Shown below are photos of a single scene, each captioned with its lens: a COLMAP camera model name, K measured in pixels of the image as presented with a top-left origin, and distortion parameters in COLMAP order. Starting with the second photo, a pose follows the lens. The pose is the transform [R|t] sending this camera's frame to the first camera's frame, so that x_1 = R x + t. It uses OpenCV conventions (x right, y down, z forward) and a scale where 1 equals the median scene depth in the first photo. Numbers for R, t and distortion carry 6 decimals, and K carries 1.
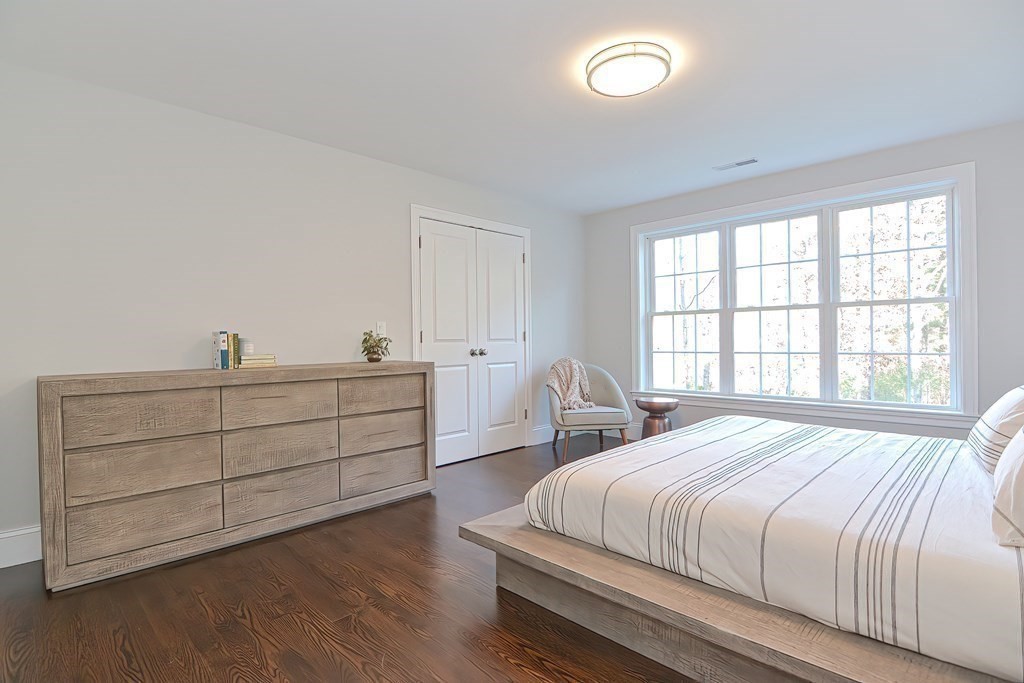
lens RADIAL K [[506.0, 0, 509.9], [0, 506.0, 343.4], [0, 0, 1]] dist [-0.018313, 0.000375]
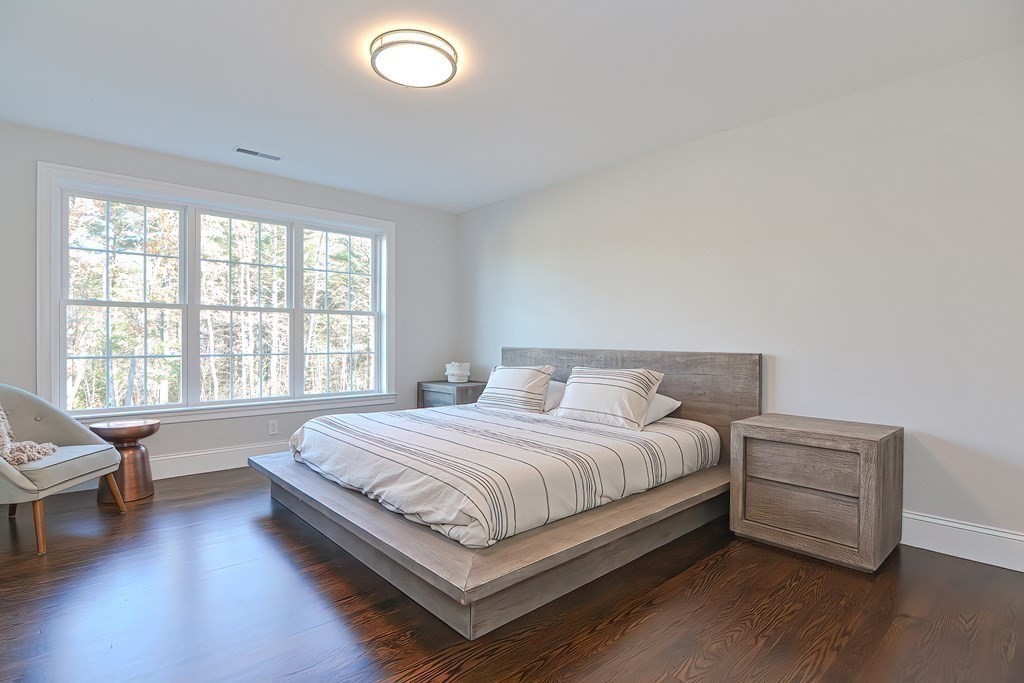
lens RADIAL K [[506.0, 0, 510.2], [0, 506.0, 337.3], [0, 0, 1]] dist [-0.018313, 0.000375]
pose [[0.054430, 0.012561, 0.998439, -0.601058], [0.004156, 0.999909, -0.012806, -0.001002], [-0.998509, 0.004846, 0.054373, 0.636292]]
